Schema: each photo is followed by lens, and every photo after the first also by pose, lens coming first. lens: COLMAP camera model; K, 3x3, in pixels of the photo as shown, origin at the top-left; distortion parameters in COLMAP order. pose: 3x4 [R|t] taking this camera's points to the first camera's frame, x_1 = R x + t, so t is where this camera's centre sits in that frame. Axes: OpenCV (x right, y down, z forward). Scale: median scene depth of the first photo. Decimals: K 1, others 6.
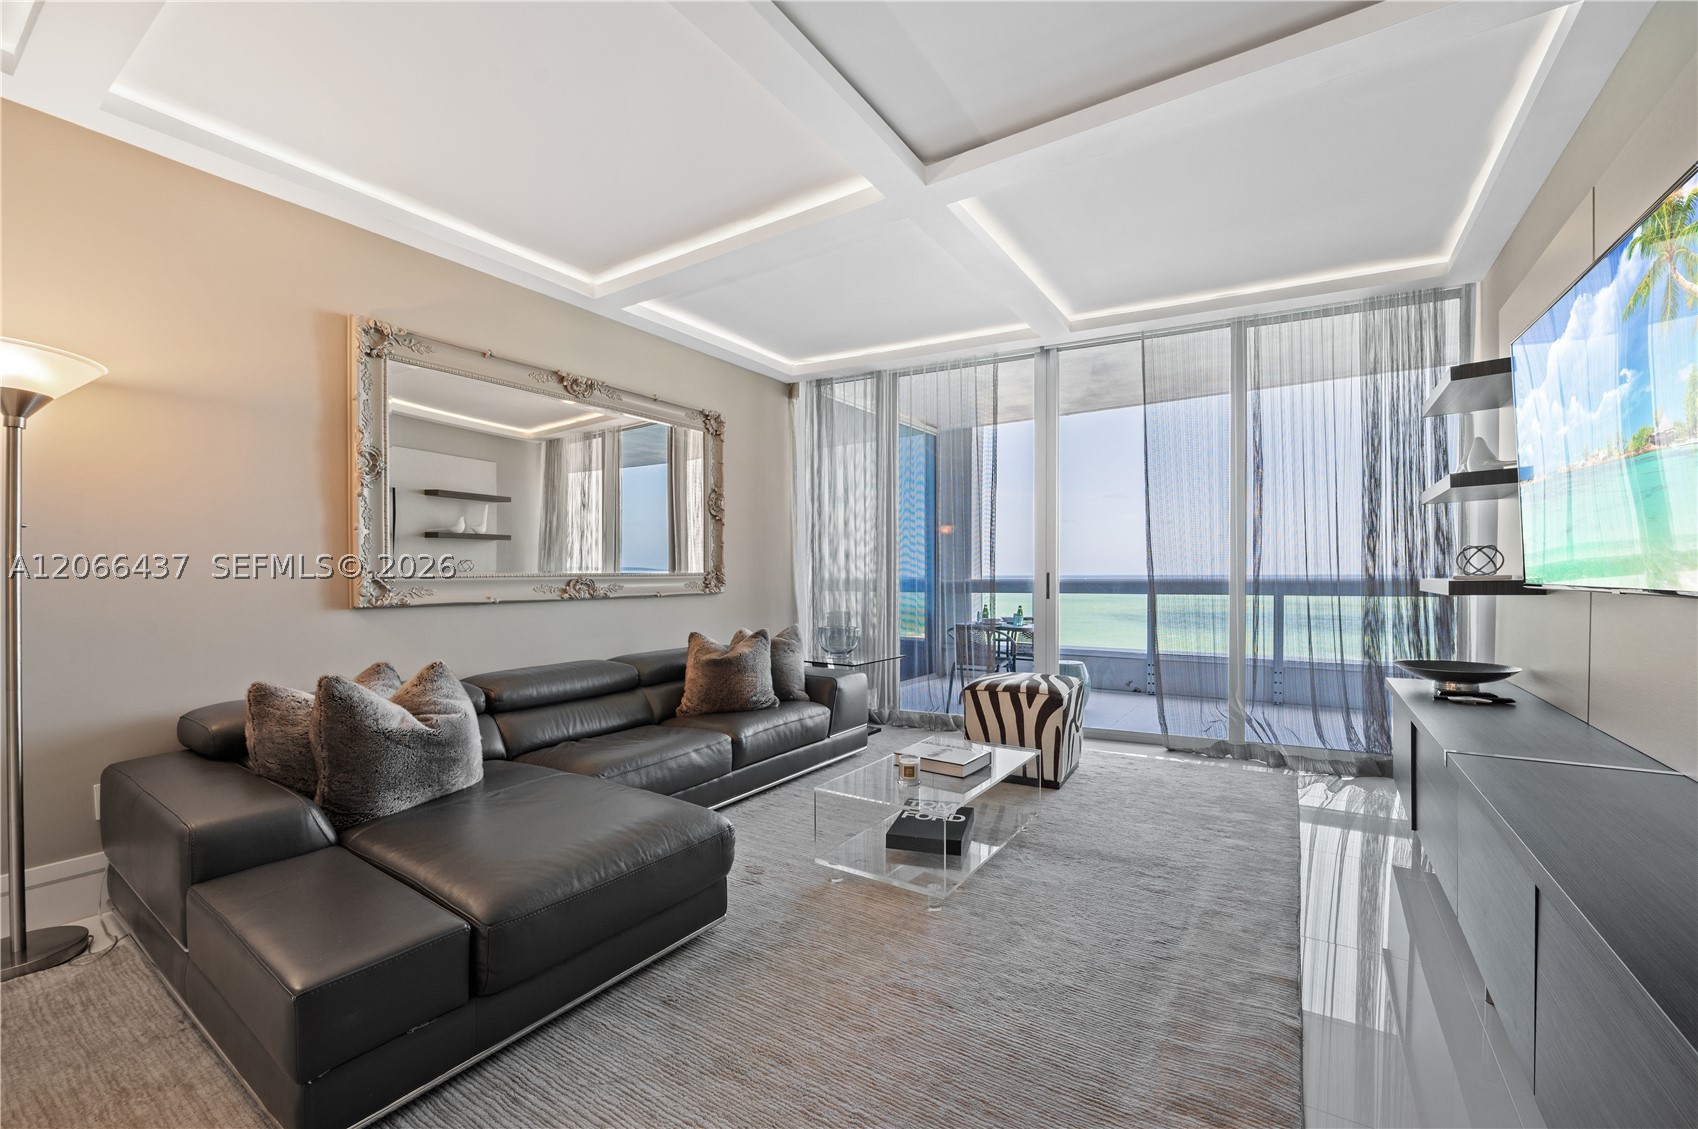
lens RADIAL K [[678.0, 0, 866.0], [0, 678.0, 581.2], [0, 0, 1]] dist [-0.010653, -0.001365]
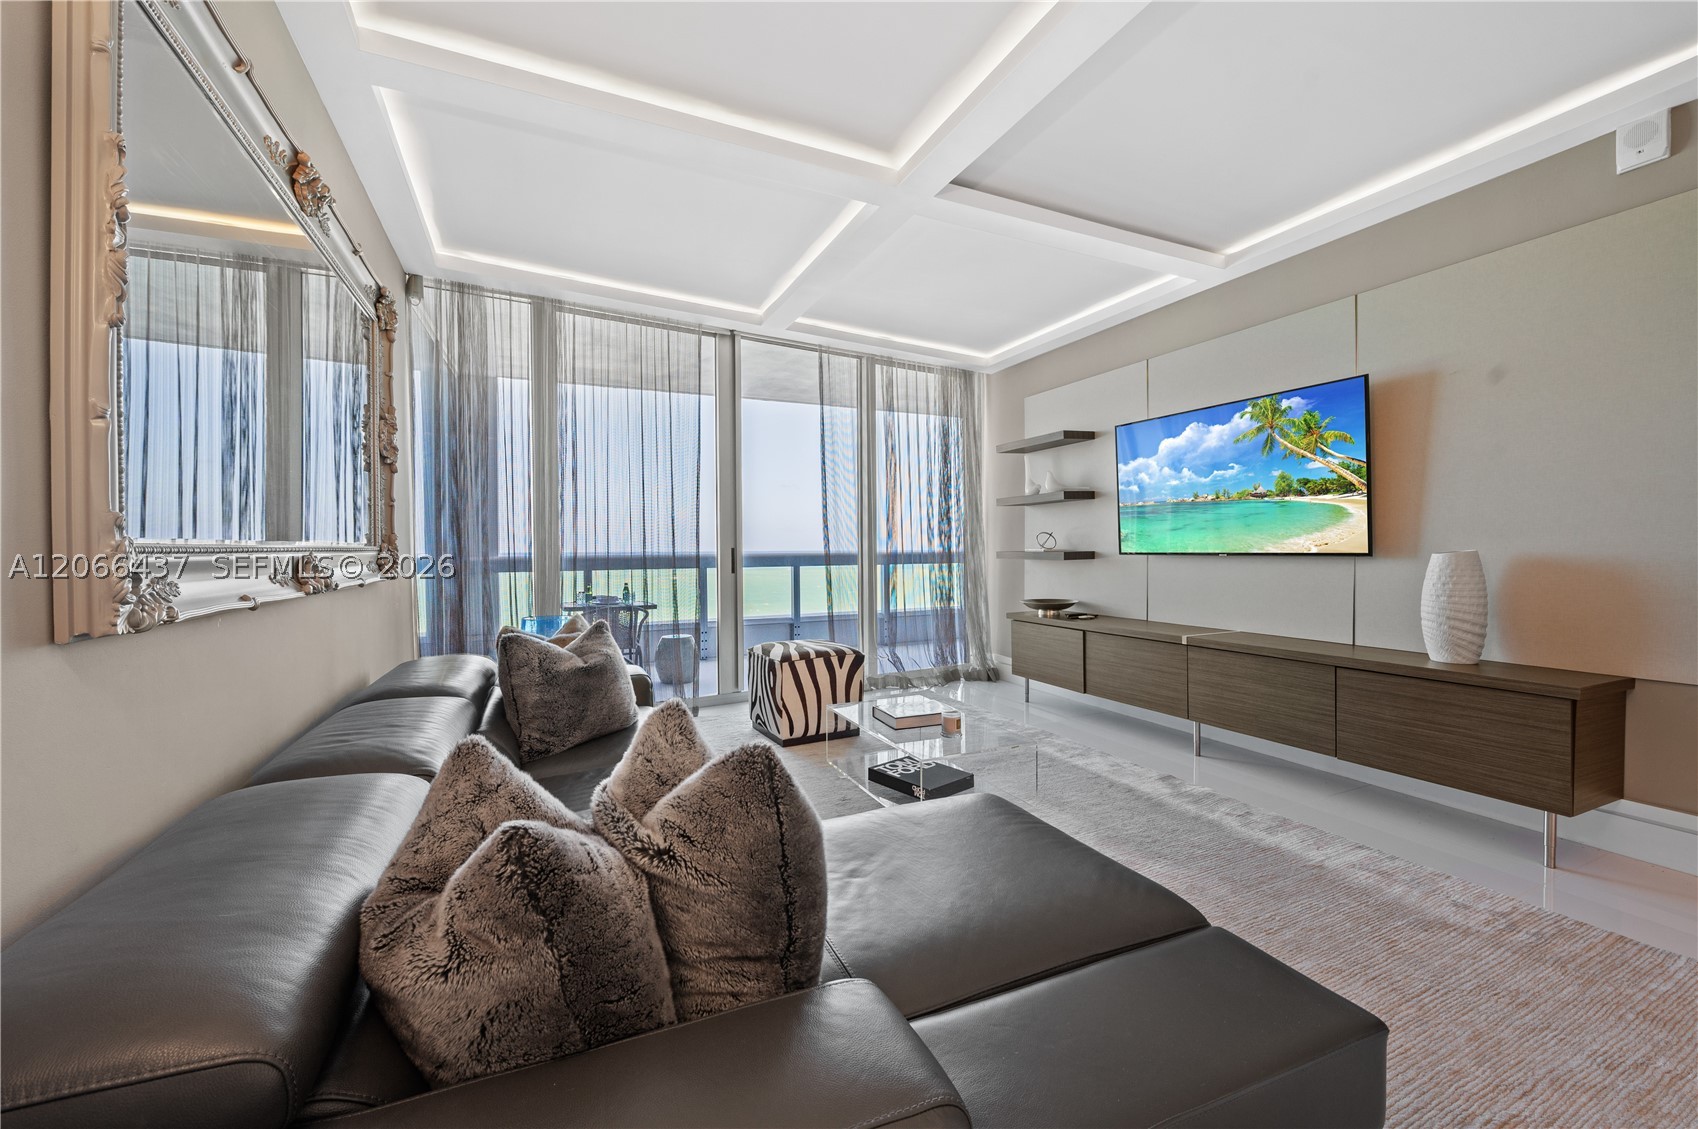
lens RADIAL K [[678.0, 0, 854.7], [0, 678.0, 553.9], [0, 0, 1]] dist [-0.010653, -0.001365]
pose [[0.534717, -0.007073, 0.845002, -0.602881], [0.006102, 0.999971, 0.004509, -0.007123], [-0.845009, 0.002746, 0.534744, 0.330283]]
